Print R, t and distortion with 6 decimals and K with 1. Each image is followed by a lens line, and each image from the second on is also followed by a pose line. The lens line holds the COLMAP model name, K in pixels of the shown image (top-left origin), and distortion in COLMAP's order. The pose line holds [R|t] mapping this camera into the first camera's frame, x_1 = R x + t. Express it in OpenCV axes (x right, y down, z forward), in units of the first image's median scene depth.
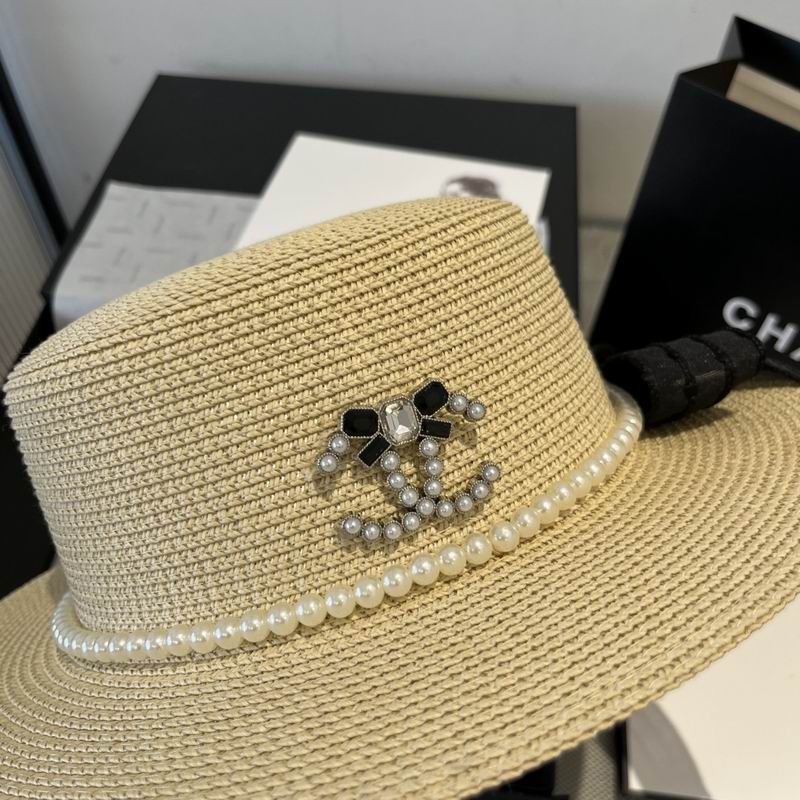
lens RADIAL K [[850.9, 0, 403.8], [0, 850.9, 399.6], [0, 0, 1]] dist [0.002931, 0.000000]
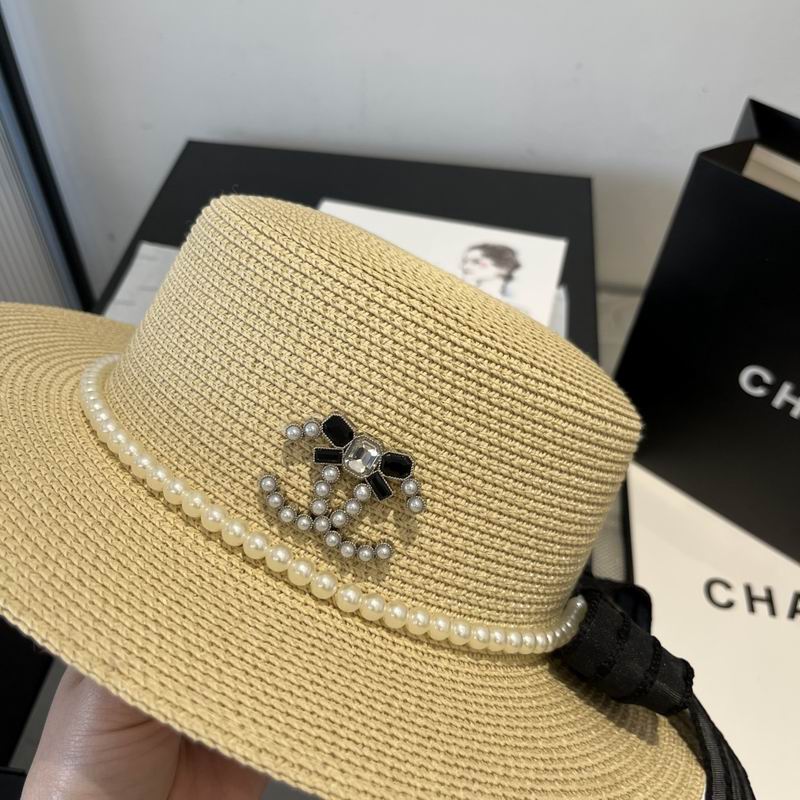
lens RADIAL K [[850.9, 0, 424.9], [0, 850.9, 381.3], [0, 0, 1]] dist [0.002931, 0.000000]
pose [[0.628531, 0.740369, -0.238333, 0.240959], [-0.752724, 0.656175, 0.053293, -0.162578], [0.195845, 0.145903, 0.969720, -0.103063]]
